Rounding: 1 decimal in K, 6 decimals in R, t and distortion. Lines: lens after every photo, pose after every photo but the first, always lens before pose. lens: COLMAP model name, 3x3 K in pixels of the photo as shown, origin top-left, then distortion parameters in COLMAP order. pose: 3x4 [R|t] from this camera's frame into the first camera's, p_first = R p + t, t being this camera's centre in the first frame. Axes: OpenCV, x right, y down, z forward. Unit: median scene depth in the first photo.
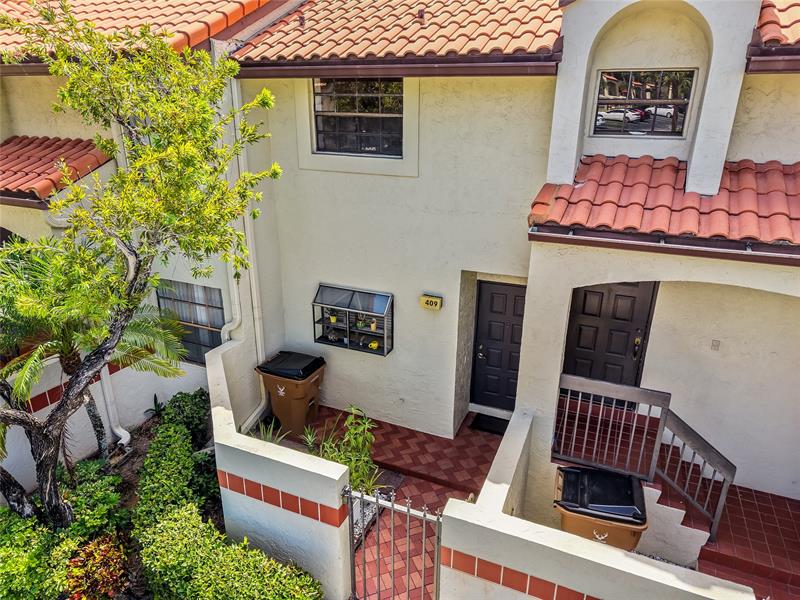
lens RADIAL K [[542.3, 0, 400.0], [0, 542.3, 300.0], [0, 0, 1]] dist [-0.000286, -0.001990]
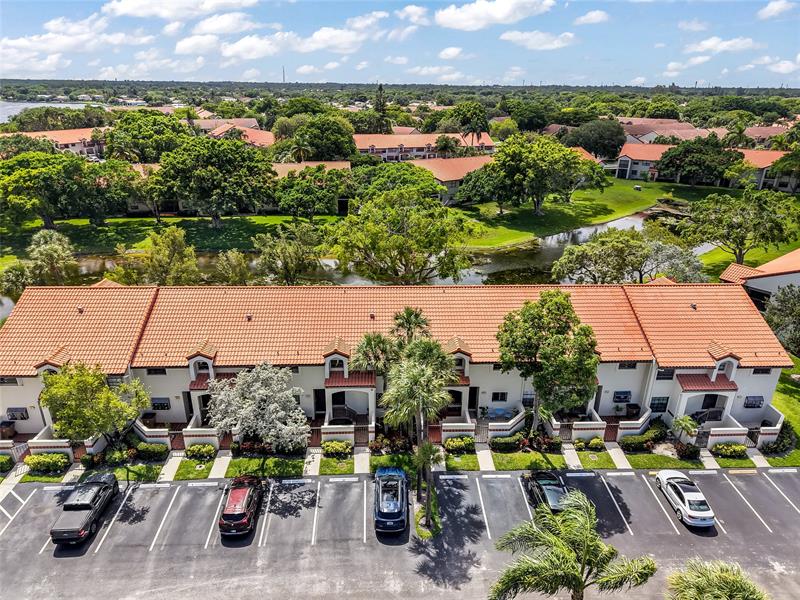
lens RADIAL K [[542.3, 0, 400.0], [0, 542.3, 300.0], [0, 0, 1]] dist [-0.000286, -0.001990]
pose [[0.897725, -0.164080, 0.408861, 0.004304], [0.152932, 0.986409, 0.060069, -1.176764], [-0.413160, 0.008602, 0.910618, -6.006194]]
